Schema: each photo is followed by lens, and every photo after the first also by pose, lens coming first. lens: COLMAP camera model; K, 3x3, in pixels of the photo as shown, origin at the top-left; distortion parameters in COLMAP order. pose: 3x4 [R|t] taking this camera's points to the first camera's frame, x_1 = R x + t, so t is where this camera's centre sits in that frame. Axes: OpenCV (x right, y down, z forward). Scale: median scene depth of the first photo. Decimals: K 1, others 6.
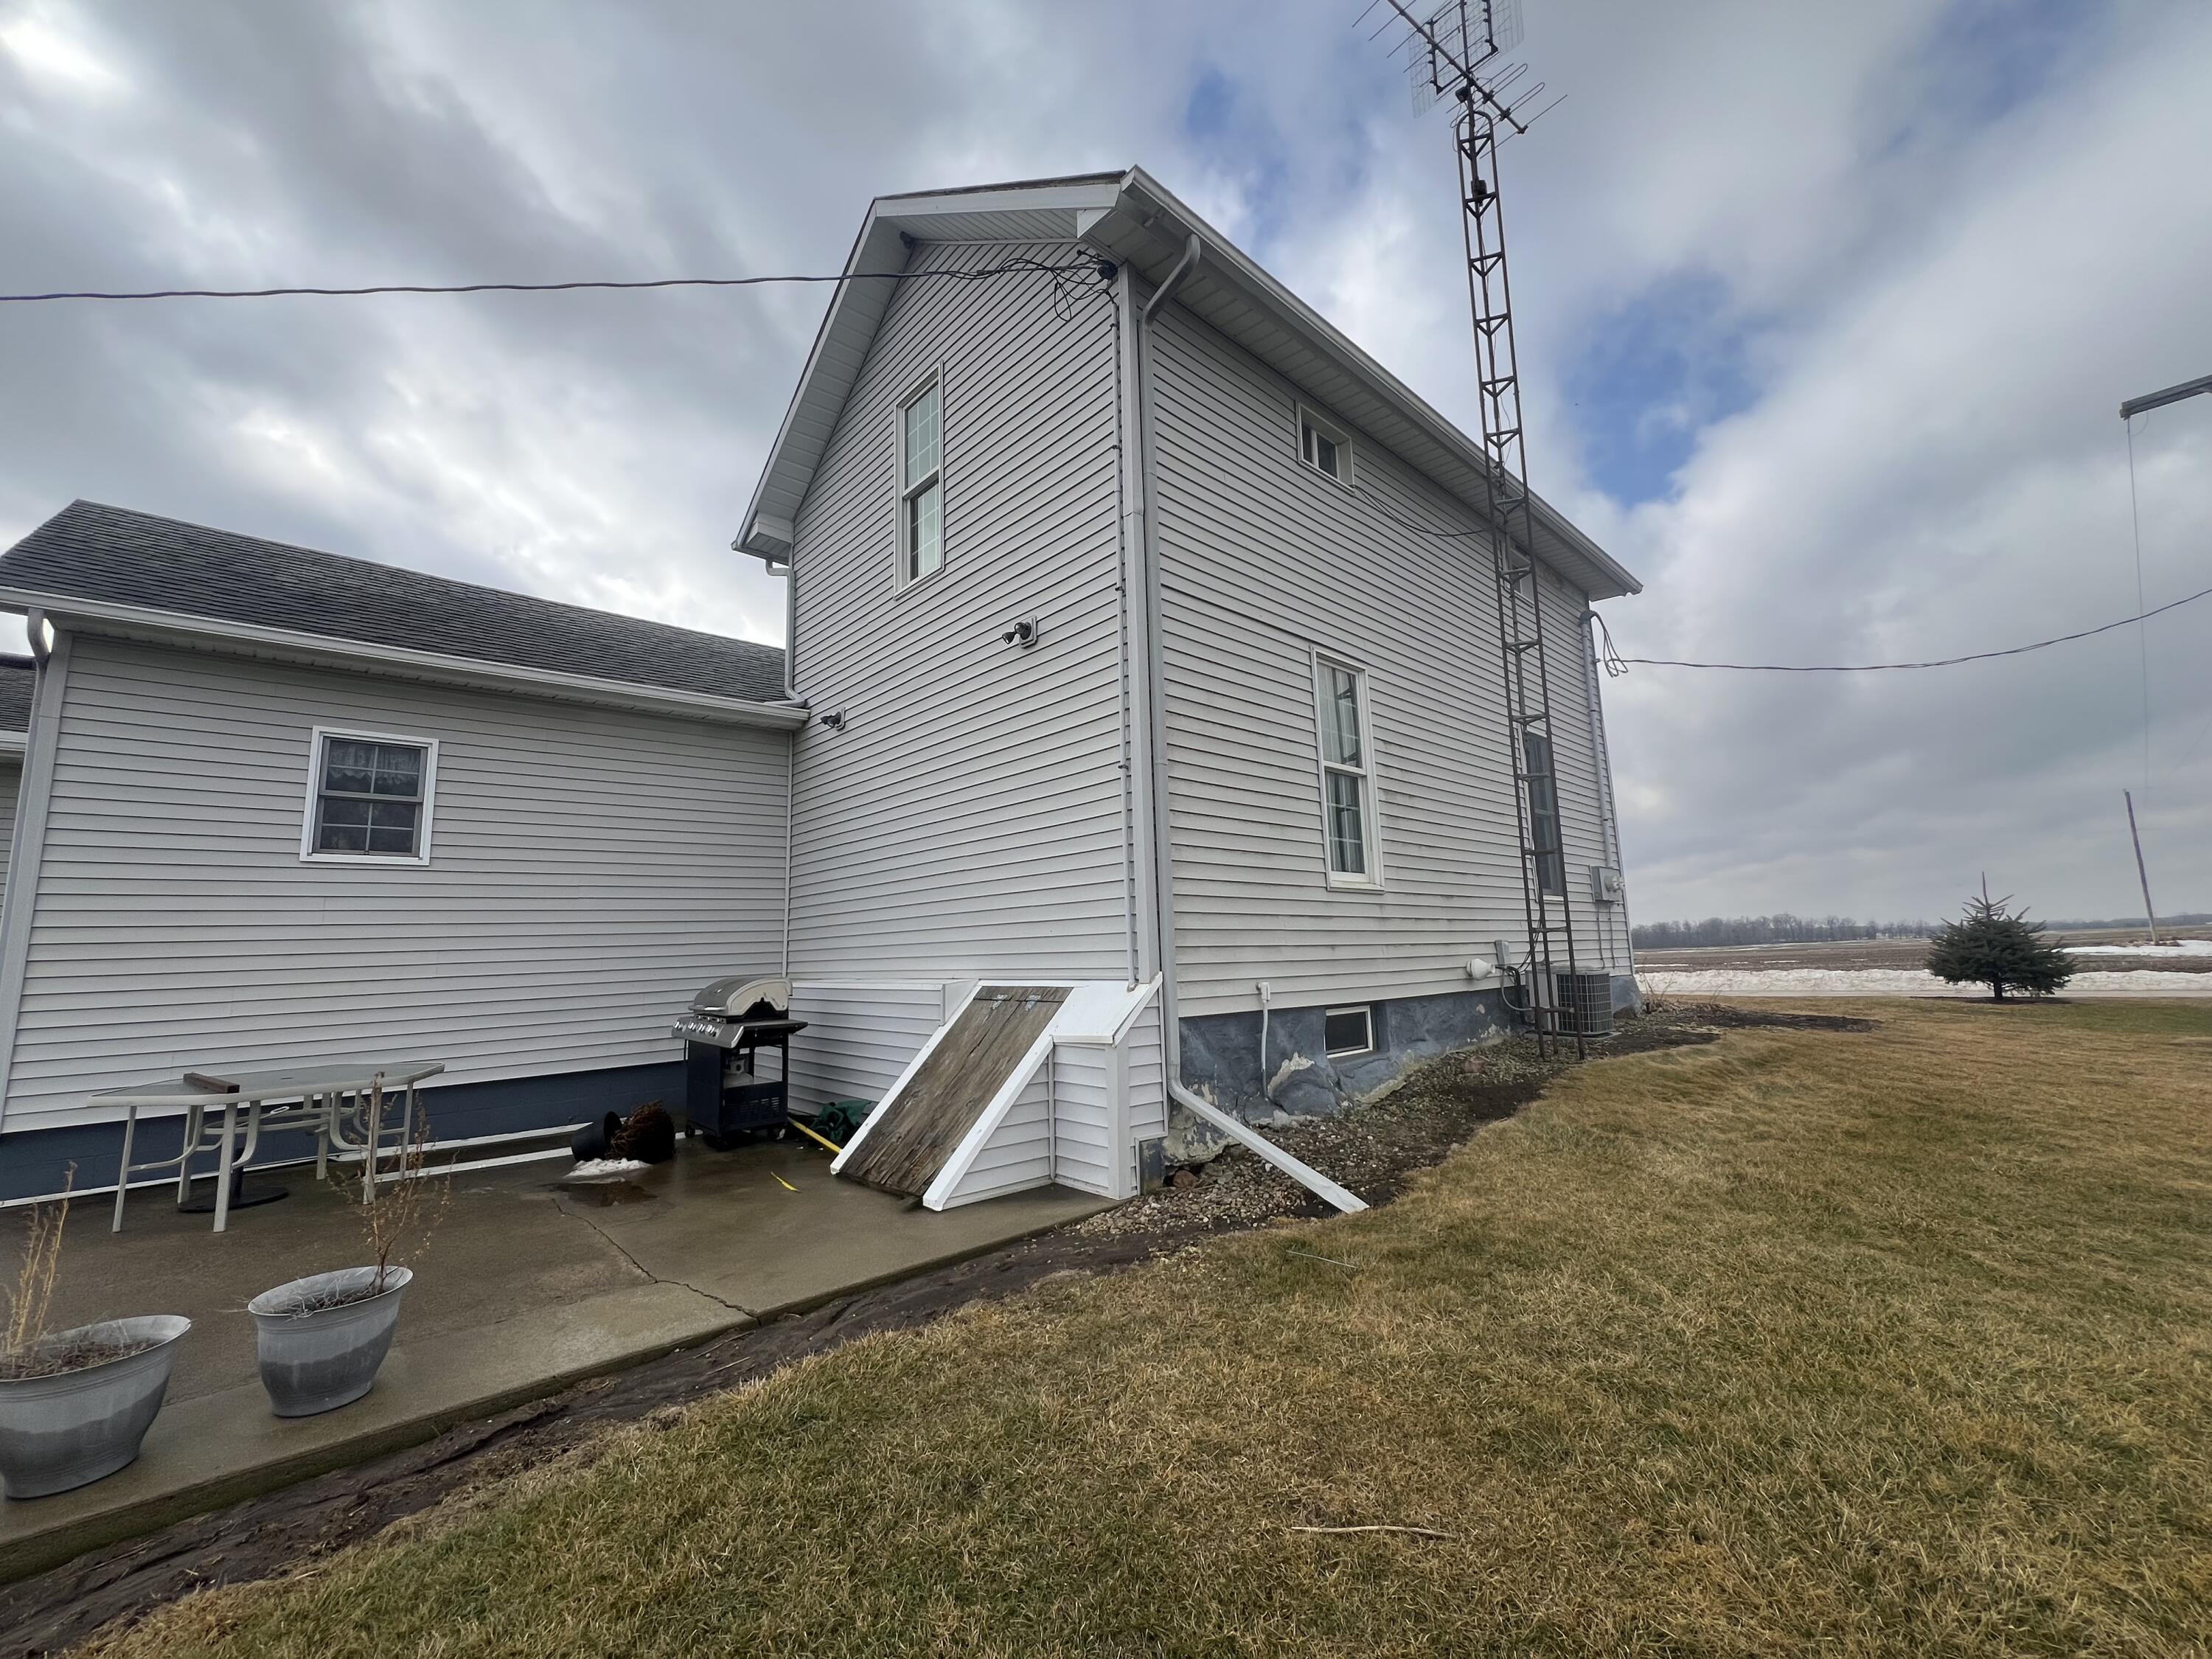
lens RADIAL K [[885.2, 0, 1104.3], [0, 885.2, 829.4], [0, 0, 1]] dist [-0.002422, -0.000015]
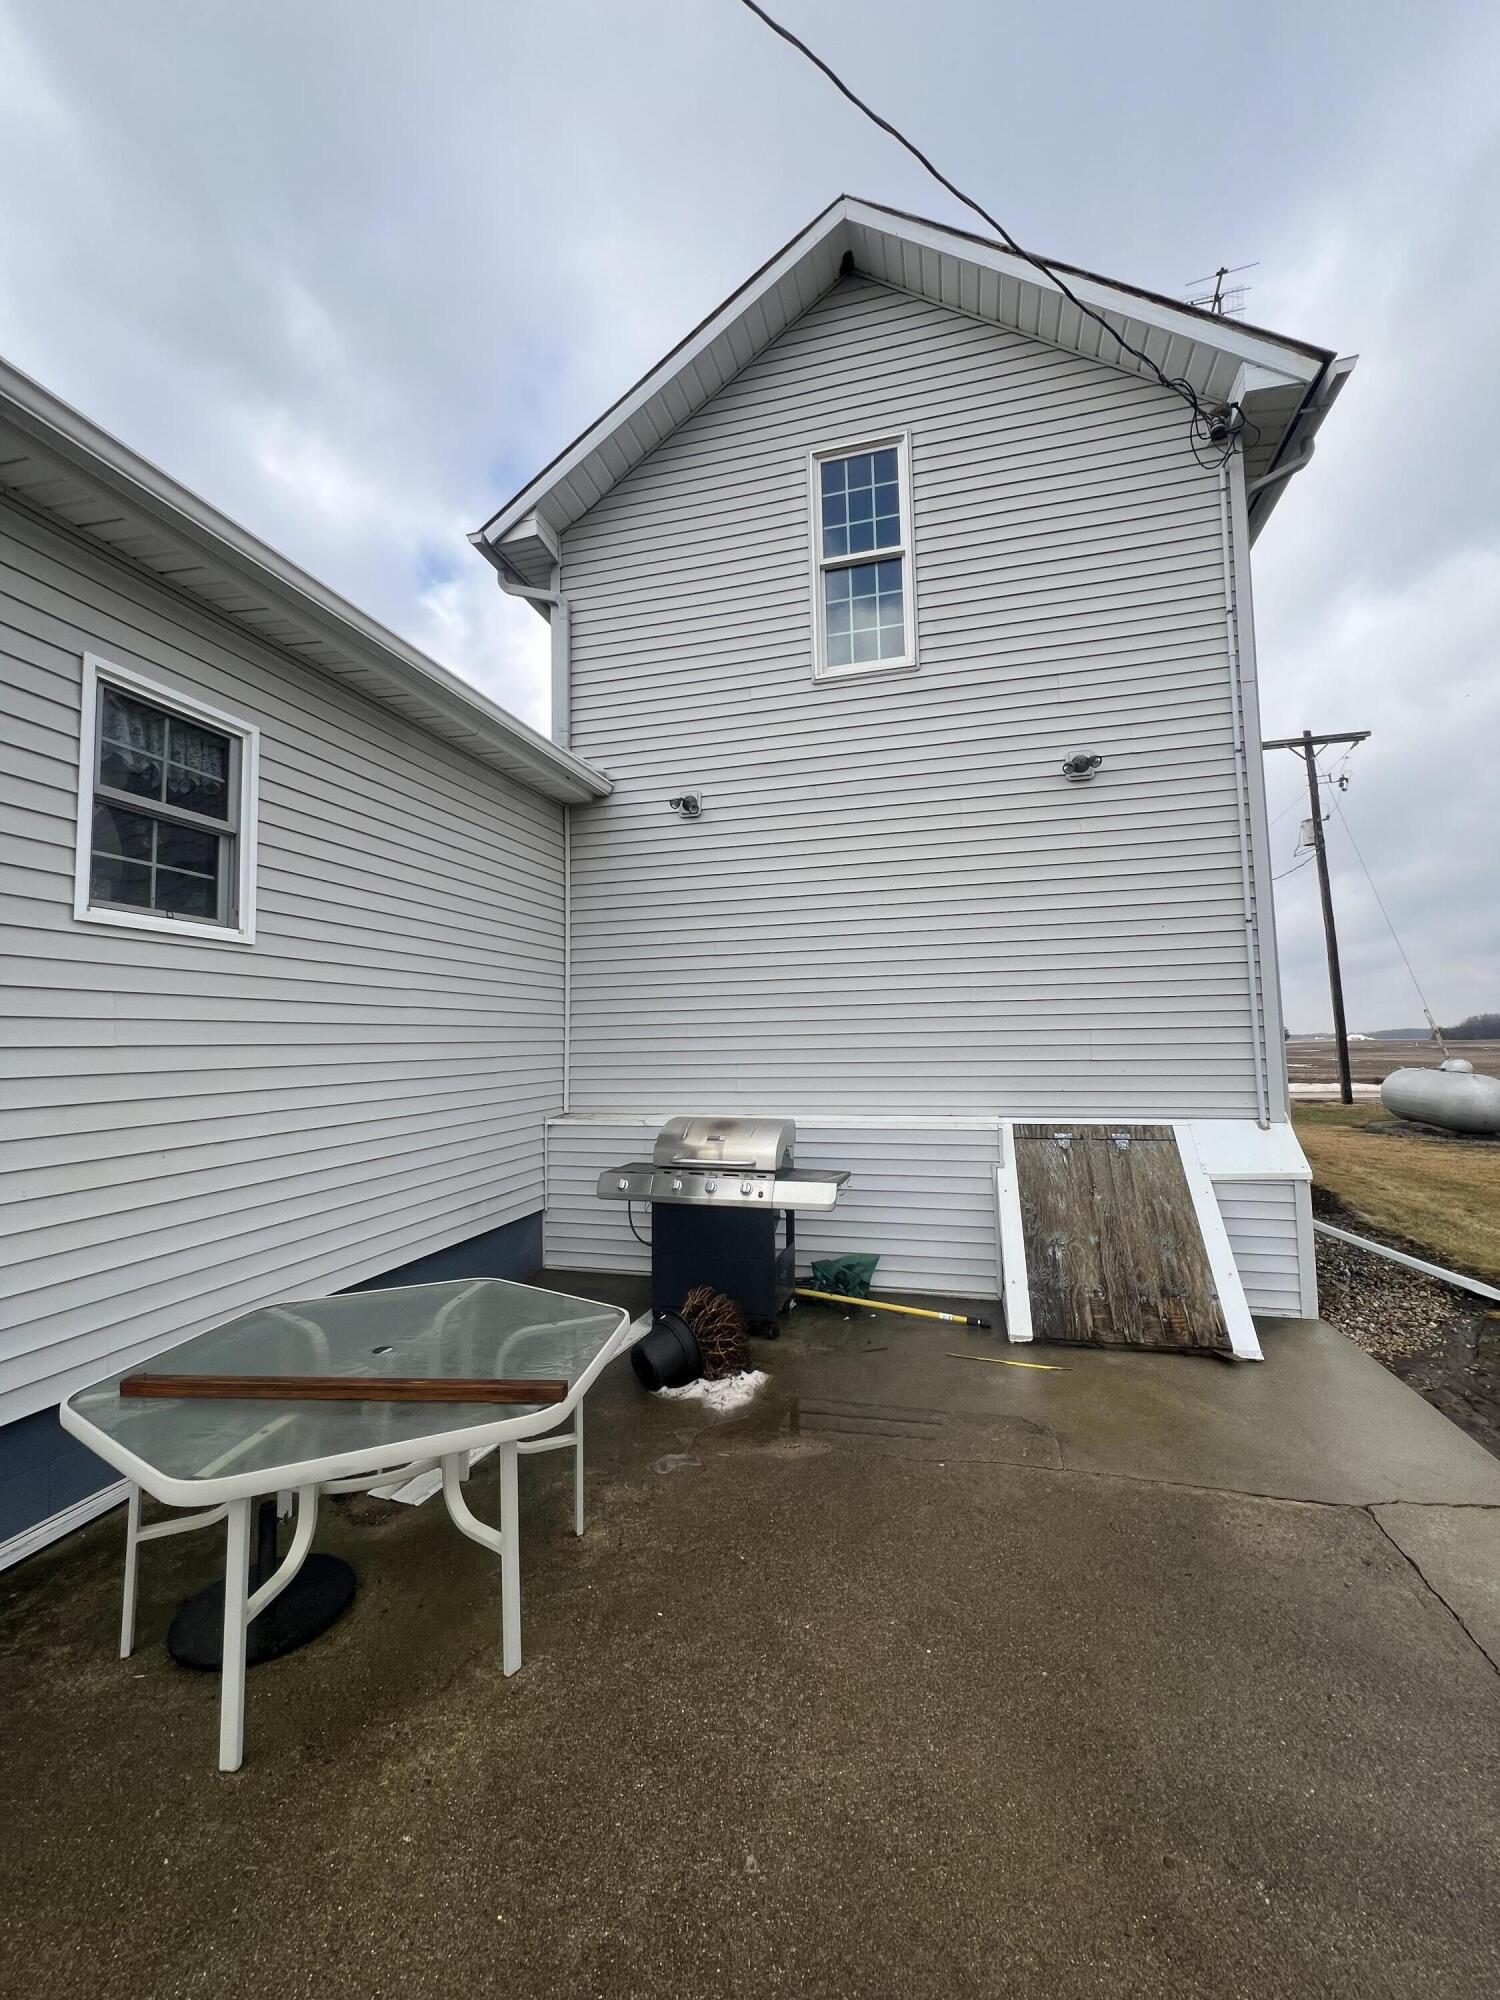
lens RADIAL K [[799.5, 0, 755.9], [0, 799.5, 993.0], [0, 0, 1]] dist [-0.001375, -0.000344]
pose [[0.842989, 0.054146, 0.535199, -0.801629], [-0.086238, 0.995656, 0.035103, 0.026712], [-0.530973, -0.075746, 0.843997, 0.396647]]
